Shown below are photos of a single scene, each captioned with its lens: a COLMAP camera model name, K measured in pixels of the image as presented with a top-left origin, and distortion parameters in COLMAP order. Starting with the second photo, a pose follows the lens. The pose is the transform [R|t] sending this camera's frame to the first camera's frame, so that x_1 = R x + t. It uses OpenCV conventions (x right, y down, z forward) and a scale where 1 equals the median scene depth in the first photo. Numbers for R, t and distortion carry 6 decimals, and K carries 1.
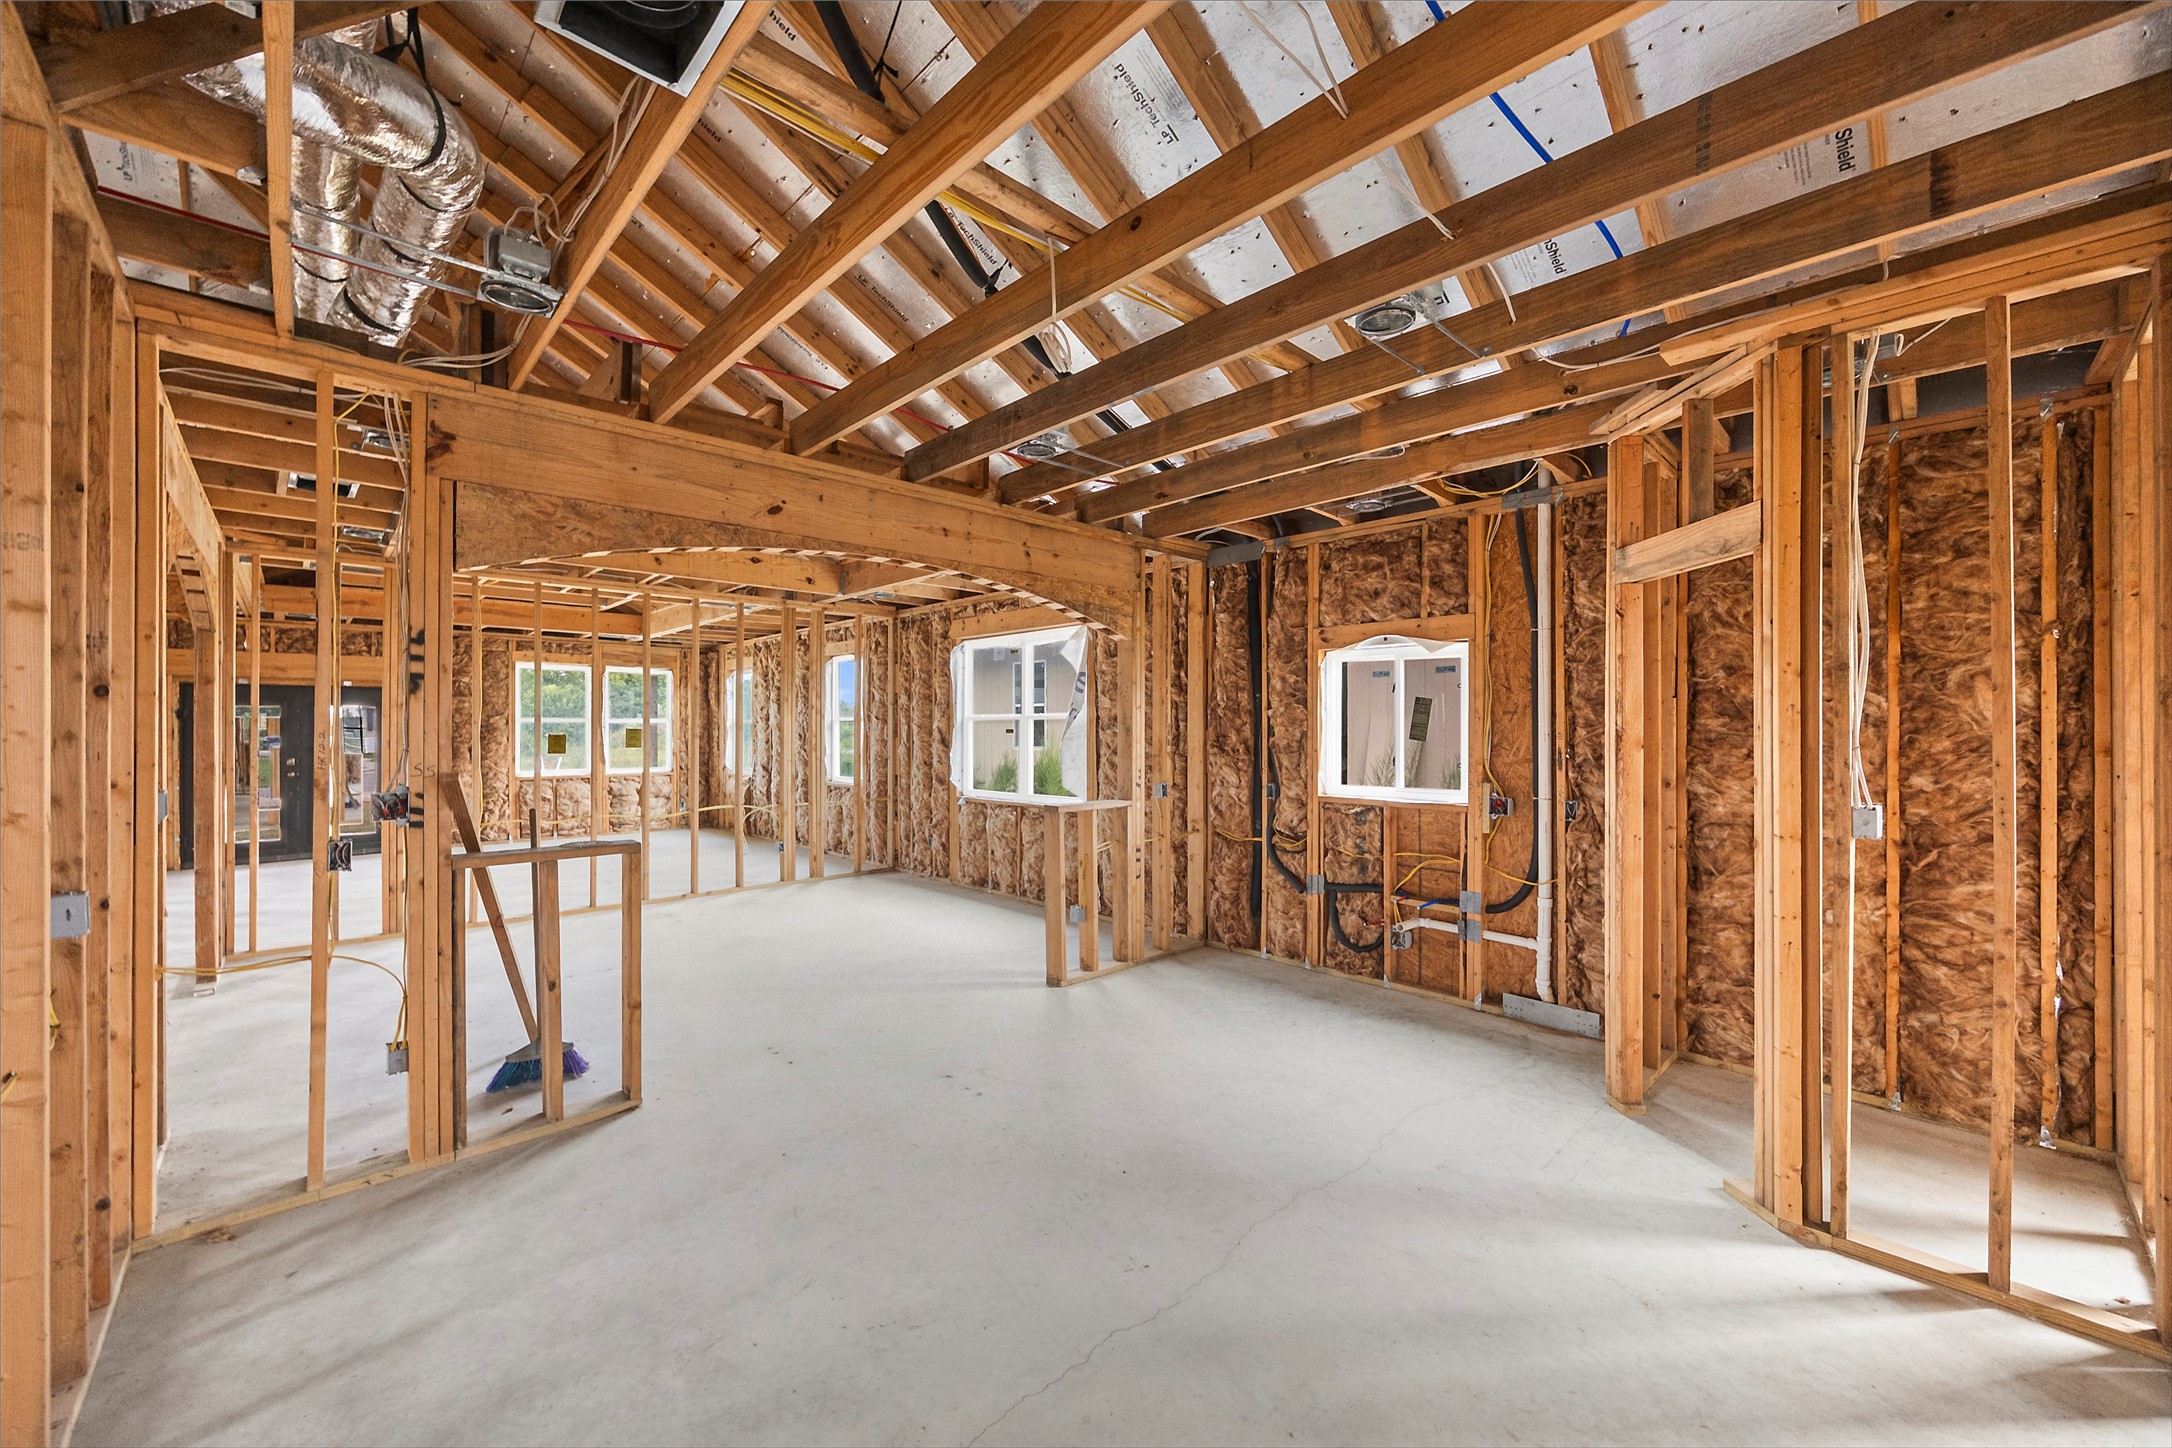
lens RADIAL K [[833.4, 0, 1077.8], [0, 833.4, 721.8], [0, 0, 1]] dist [-0.002424, 0.000036]
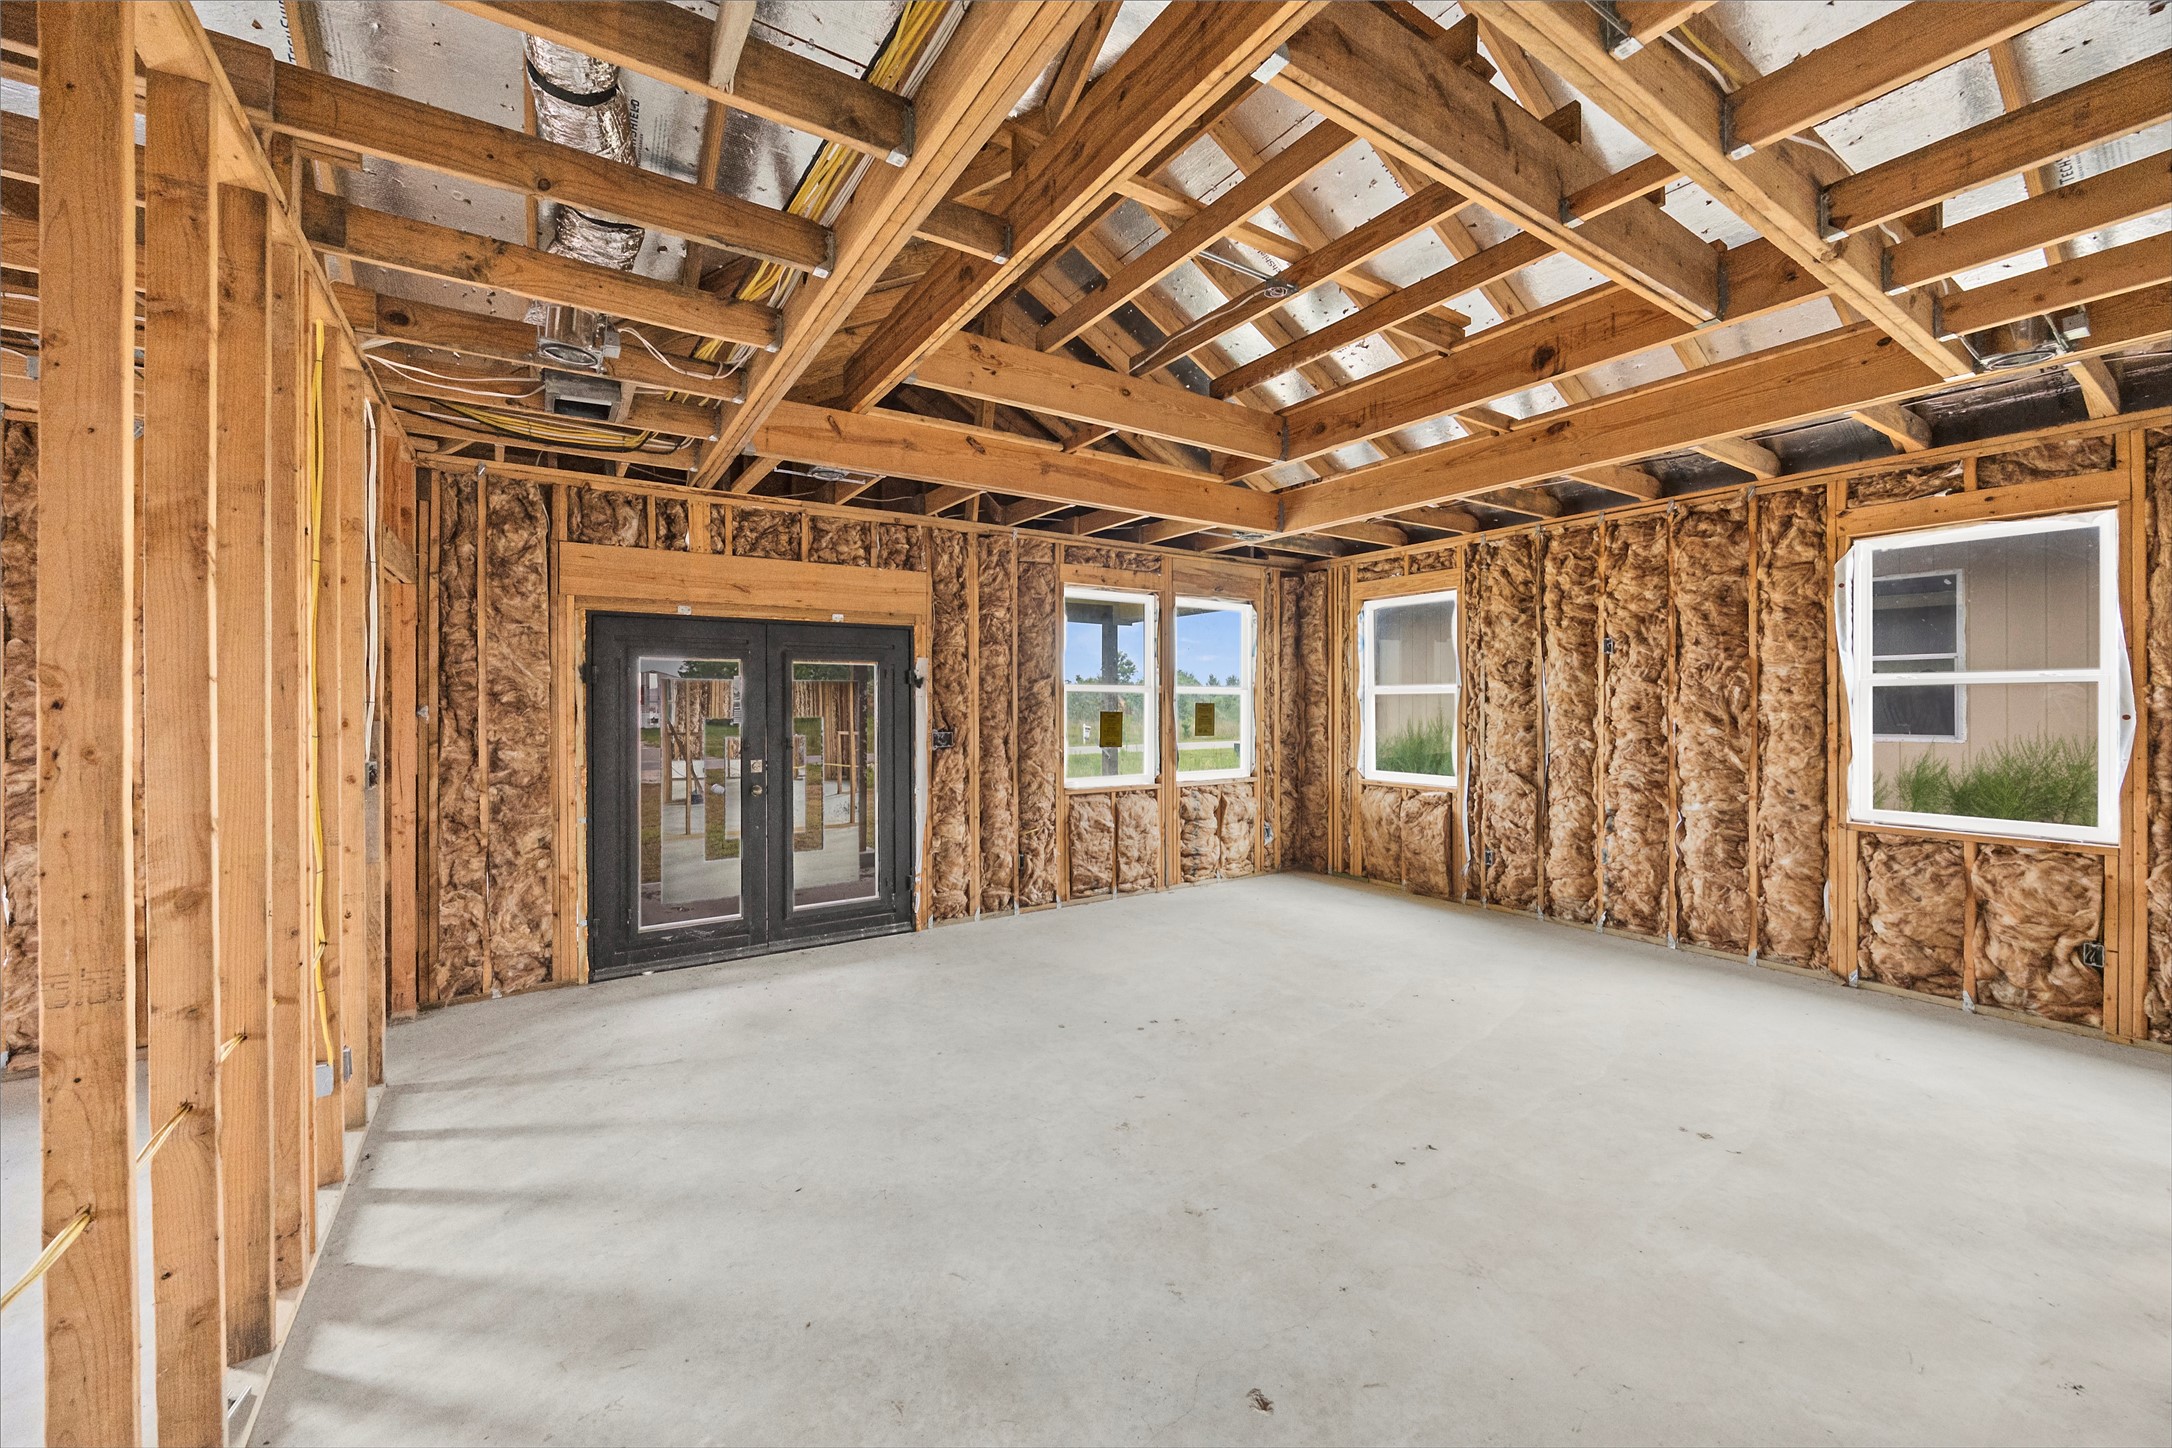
lens RADIAL K [[833.4, 0, 1077.4], [0, 833.4, 702.5], [0, 0, 1]] dist [-0.002424, 0.000036]
pose [[0.984439, -0.000965, -0.175722, -0.748571], [0.001826, 0.999987, 0.004736, 0.006741], [0.175715, -0.004983, 0.984428, 0.594533]]
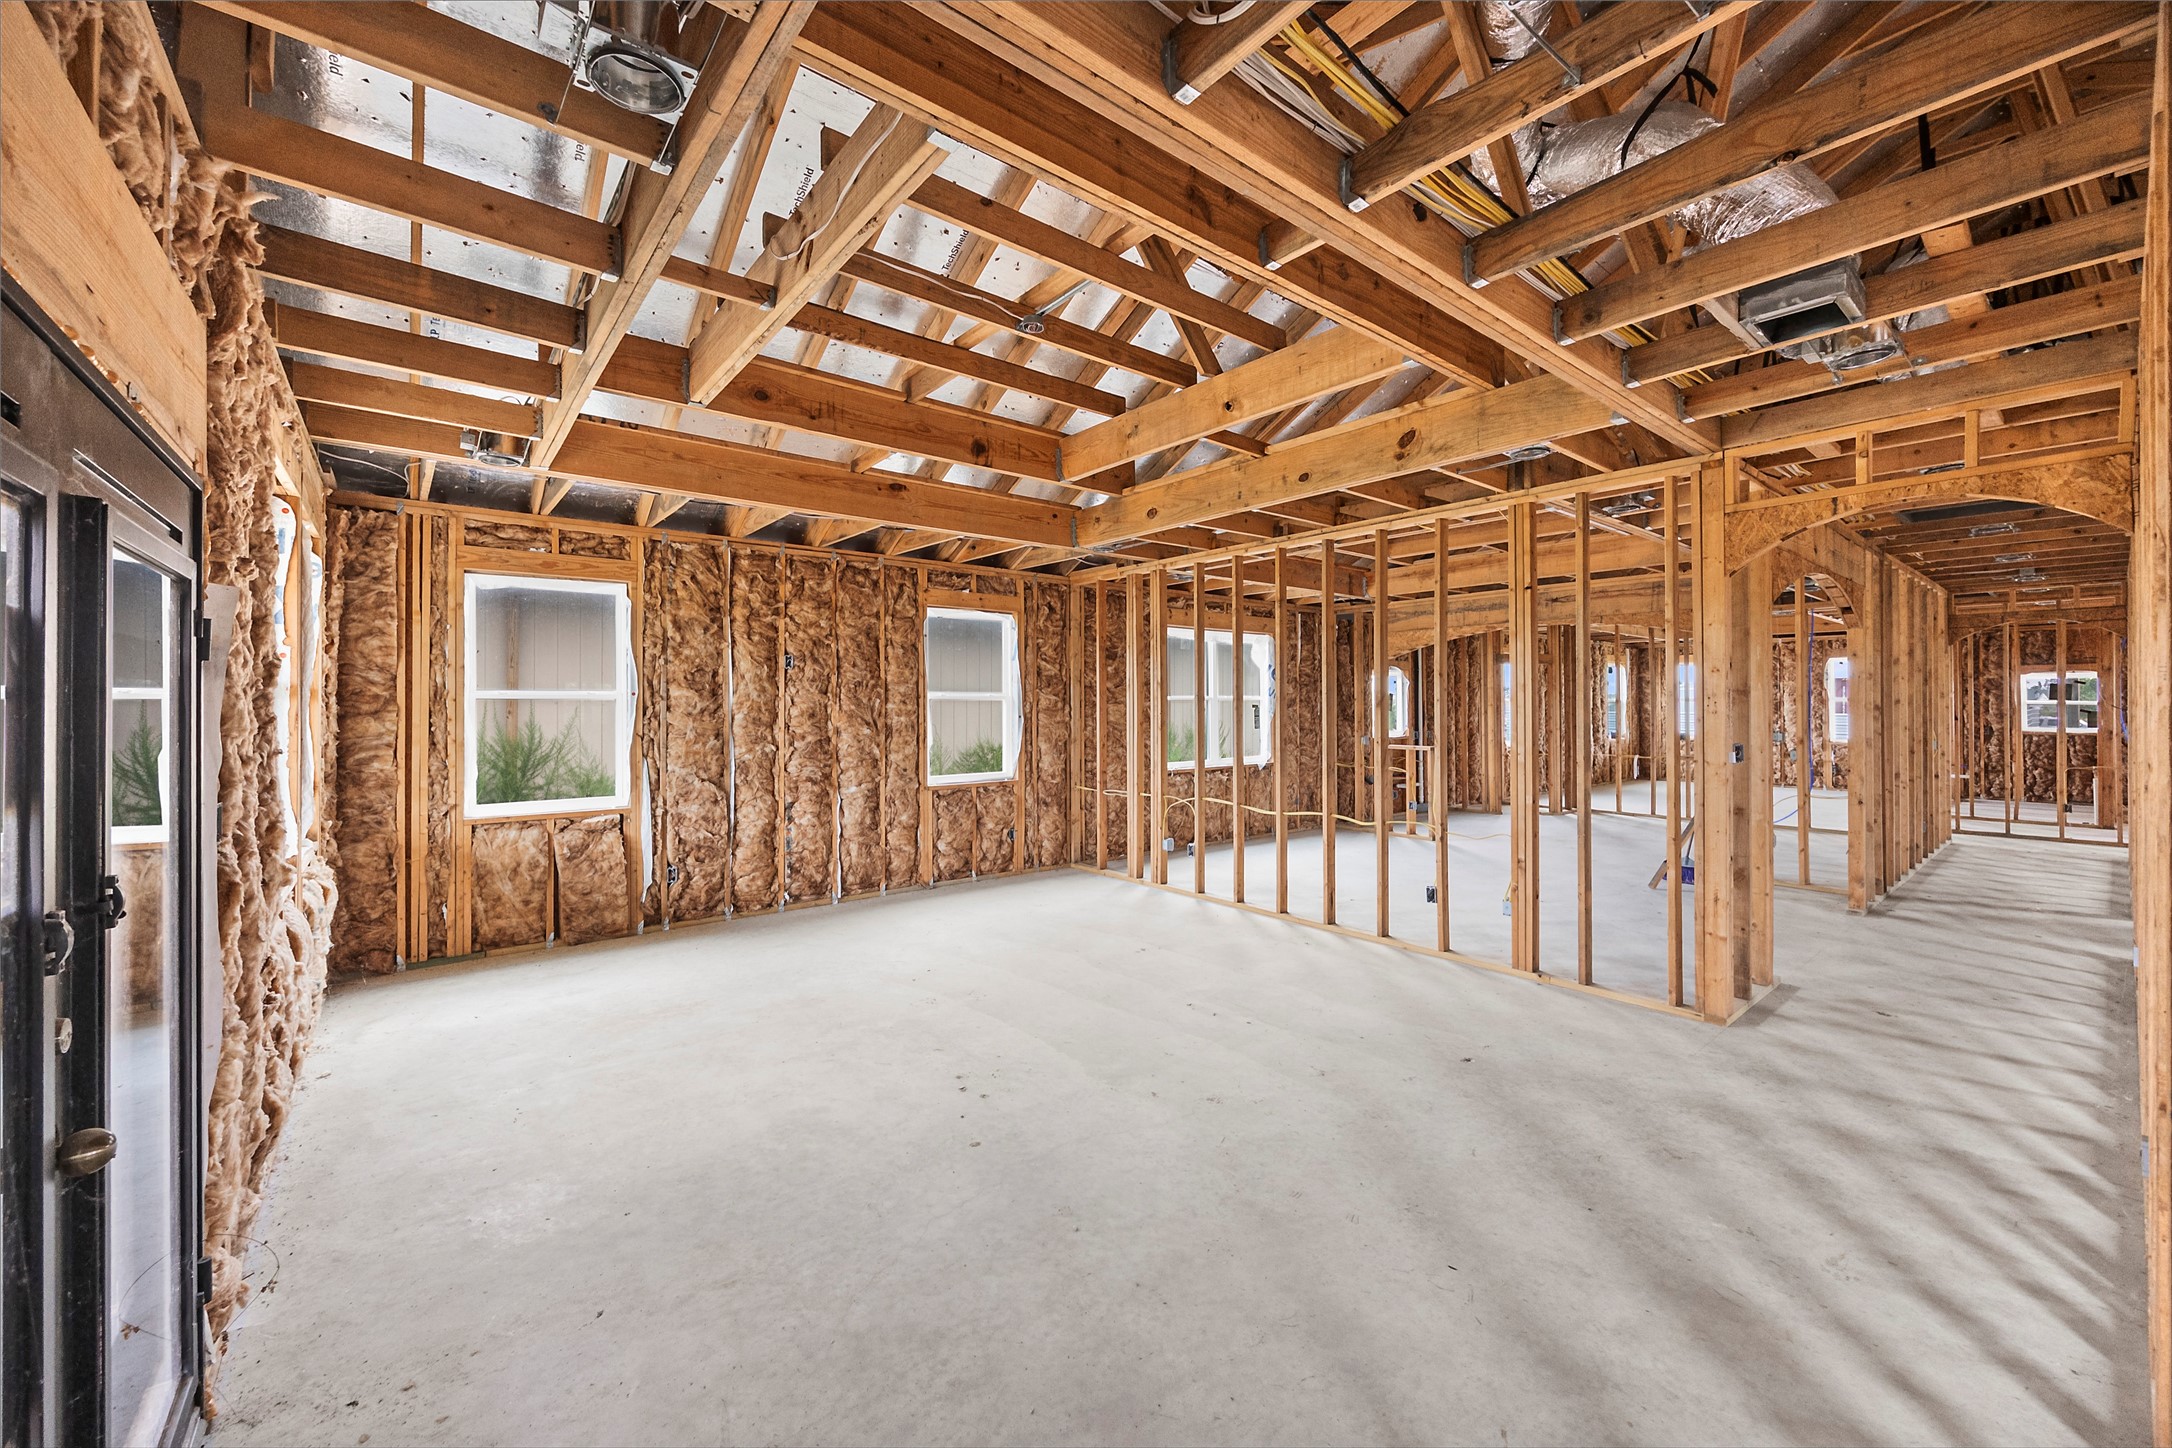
lens RADIAL K [[833.4, 0, 1085.2], [0, 833.4, 708.0], [0, 0, 1]] dist [-0.002424, 0.000036]
pose [[0.076160, -0.000649, 0.997095, -1.182566], [-0.002087, 0.999997, 0.000810, 0.006951], [-0.997093, -0.002143, 0.076158, 0.977768]]
